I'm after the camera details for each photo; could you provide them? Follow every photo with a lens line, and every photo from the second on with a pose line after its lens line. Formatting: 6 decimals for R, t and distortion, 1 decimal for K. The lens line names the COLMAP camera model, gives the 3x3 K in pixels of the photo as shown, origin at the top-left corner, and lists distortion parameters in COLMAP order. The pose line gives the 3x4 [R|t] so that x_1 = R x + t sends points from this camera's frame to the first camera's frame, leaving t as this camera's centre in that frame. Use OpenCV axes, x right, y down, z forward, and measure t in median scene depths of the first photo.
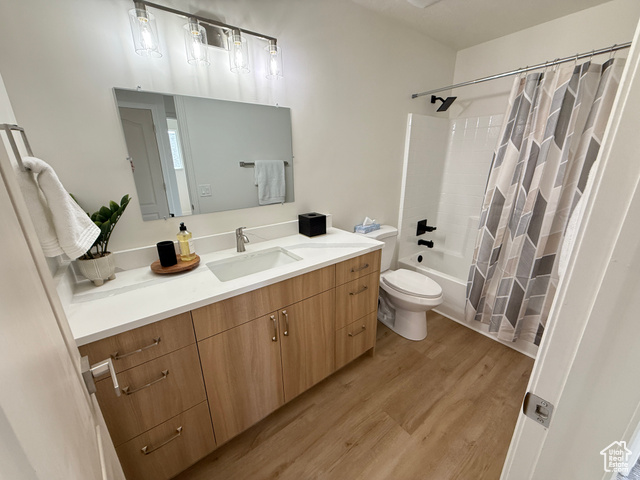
lens RADIAL K [[254.9, 0, 319.7], [0, 254.9, 240.5], [0, 0, 1]] dist [0.002544, -0.001578]
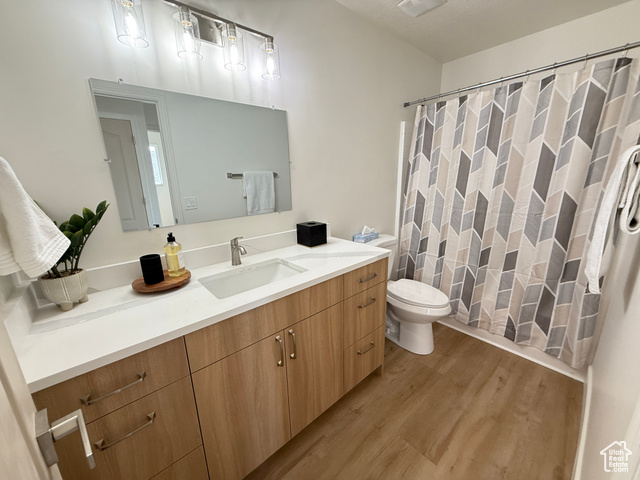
lens RADIAL K [[254.9, 0, 319.7], [0, 254.9, 240.2], [0, 0, 1]] dist [0.002544, -0.001578]
pose [[0.997534, -0.029582, 0.063651, -0.078649], [0.033383, 0.997670, -0.059498, 0.022031], [-0.061742, 0.061476, 0.996197, 0.093703]]
